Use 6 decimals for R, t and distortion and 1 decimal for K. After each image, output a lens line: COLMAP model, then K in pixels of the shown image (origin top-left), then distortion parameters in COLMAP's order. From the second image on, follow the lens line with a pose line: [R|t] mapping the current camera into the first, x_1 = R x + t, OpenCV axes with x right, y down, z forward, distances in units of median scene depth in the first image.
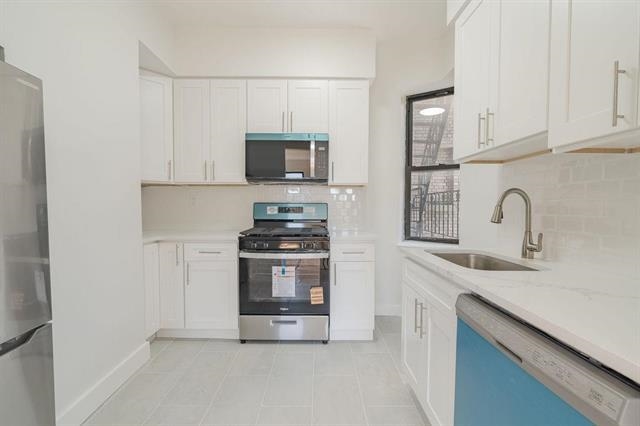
lens RADIAL K [[288.8, 0, 318.9], [0, 288.8, 214.6], [0, 0, 1]] dist [-0.002520, 0.000122]
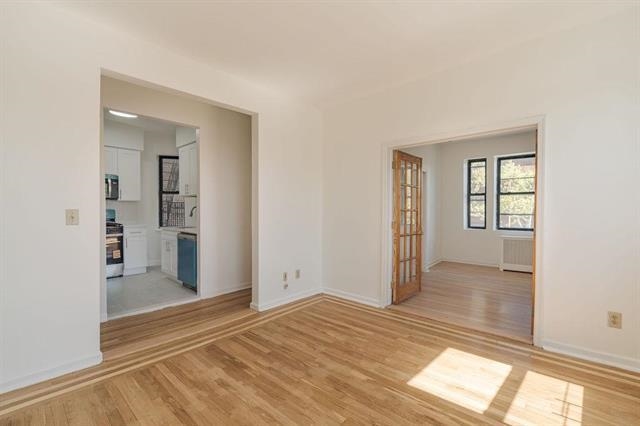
lens RADIAL K [[291.2, 0, 320.0], [0, 291.2, 213.0], [0, 0, 1]] dist [0.001041, 0.000614]
pose [[0.684063, -0.014528, 0.729278, -0.482184], [0.022394, 0.999749, -0.001089, 0.014180], [-0.729079, 0.017077, 0.684217, -1.390798]]
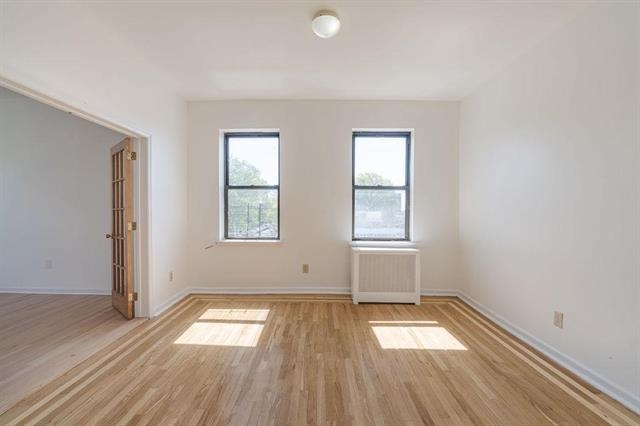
lens RADIAL K [[291.2, 0, 320.0], [0, 291.2, 213.0], [0, 0, 1]] dist [0.001041, 0.000614]
pose [[-0.999910, -0.013300, -0.001608, 0.600153], [-0.013342, 0.999471, 0.029645, -0.028075], [0.001213, 0.029664, -0.999559, 1.458179]]
